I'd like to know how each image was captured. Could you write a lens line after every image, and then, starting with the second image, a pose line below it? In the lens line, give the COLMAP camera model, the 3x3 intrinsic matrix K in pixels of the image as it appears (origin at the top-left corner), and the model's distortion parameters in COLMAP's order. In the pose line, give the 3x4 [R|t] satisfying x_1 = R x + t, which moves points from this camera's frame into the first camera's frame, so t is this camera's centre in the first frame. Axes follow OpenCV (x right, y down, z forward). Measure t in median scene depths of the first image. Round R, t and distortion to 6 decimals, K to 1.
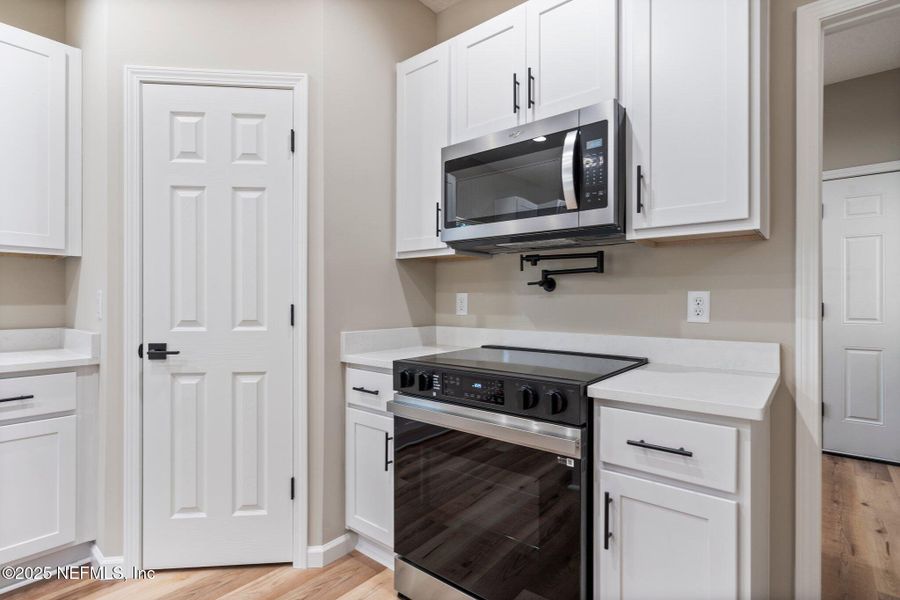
lens RADIAL K [[444.9, 0, 451.5], [0, 444.9, 298.9], [0, 0, 1]] dist [0.000849, 0.000788]
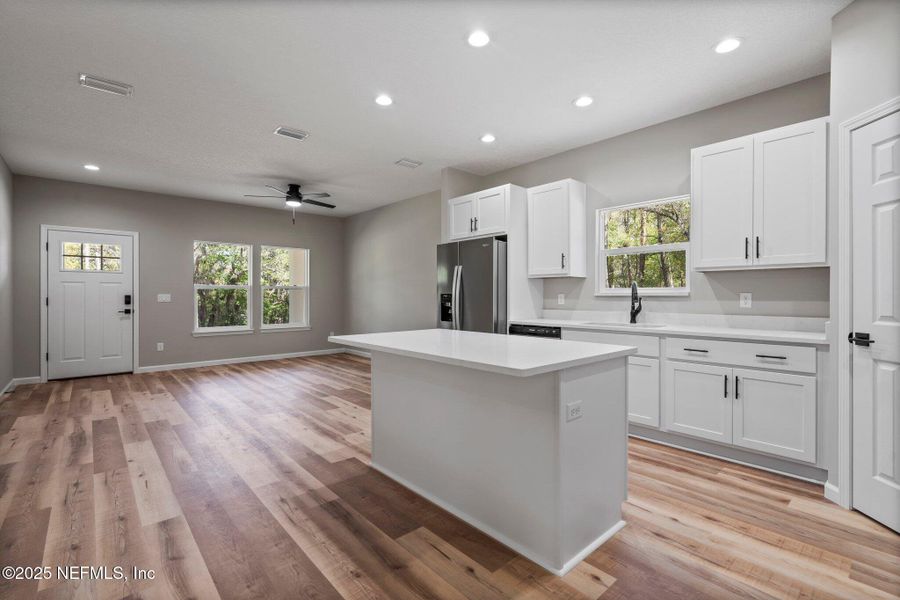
lens RADIAL K [[410.0, 0, 450.5], [0, 410.0, 295.0], [0, 0, 1]] dist [0.001062, 0.000127]
pose [[-0.153598, -0.003165, -0.988128, 0.666628], [0.003463, 0.999987, -0.003741, -0.006905], [0.988127, -0.003996, -0.153585, 0.030903]]
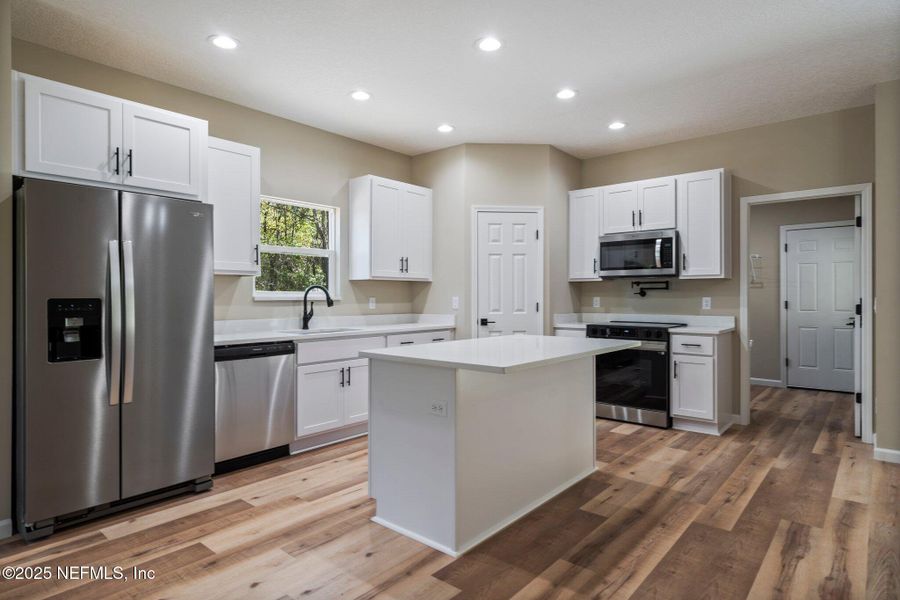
lens RADIAL K [[503.6, 0, 447.9], [0, 503.6, 295.3], [0, 0, 1]] dist [0.004160, 0.000979]
pose [[0.999849, -0.002323, -0.017247, -0.814996], [0.002331, 0.999997, 0.000453, -0.030362], [0.017246, -0.000493, 0.999851, -1.774718]]
